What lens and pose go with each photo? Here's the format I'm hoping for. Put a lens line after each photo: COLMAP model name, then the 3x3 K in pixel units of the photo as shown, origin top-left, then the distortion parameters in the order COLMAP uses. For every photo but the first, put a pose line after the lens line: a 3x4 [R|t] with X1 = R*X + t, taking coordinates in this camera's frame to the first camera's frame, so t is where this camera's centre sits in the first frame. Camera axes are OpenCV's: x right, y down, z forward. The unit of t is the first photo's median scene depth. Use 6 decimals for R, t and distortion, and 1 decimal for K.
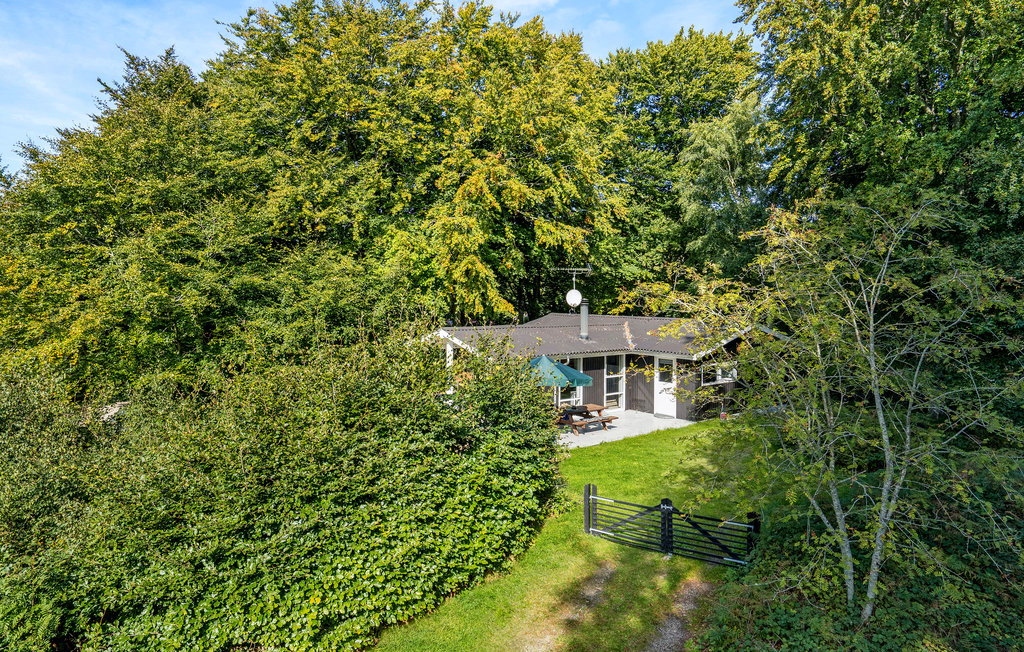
lens RADIAL K [[629.9, 0, 512.0], [0, 629.9, 326.0], [0, 0, 1]] dist [-0.000555, 0.000478]
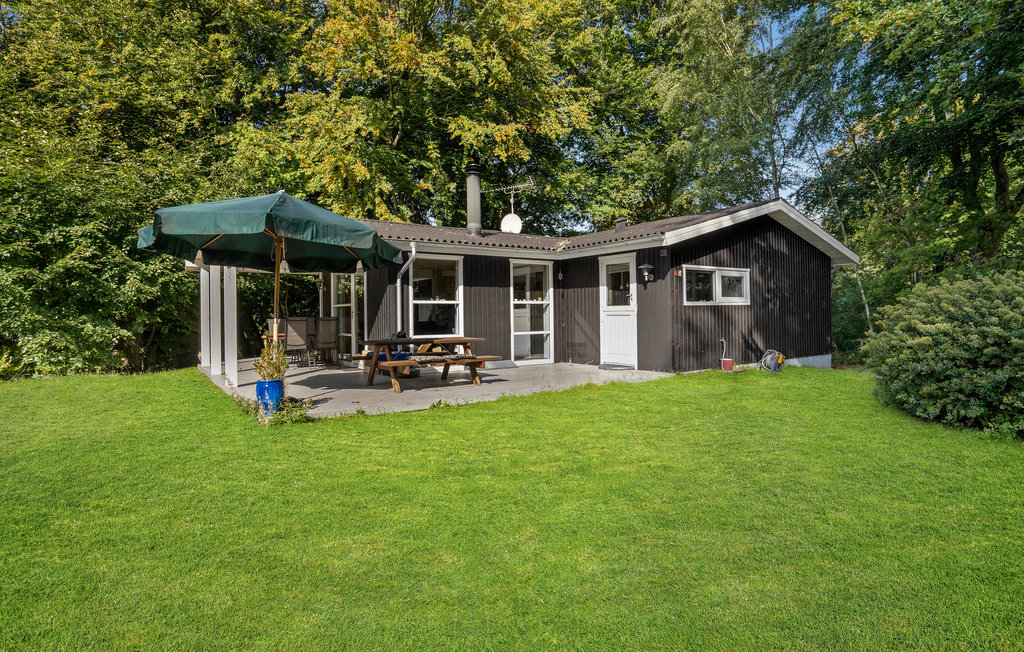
lens RADIAL K [[515.3, 0, 512.0], [0, 515.3, 326.0], [0, 0, 1]] dist [-0.001824, -0.000270]
pose [[0.997665, -0.015716, -0.066458, 0.173882], [0.013259, 0.999218, -0.037242, 0.117718], [0.066991, 0.036274, 0.997094, 0.529276]]
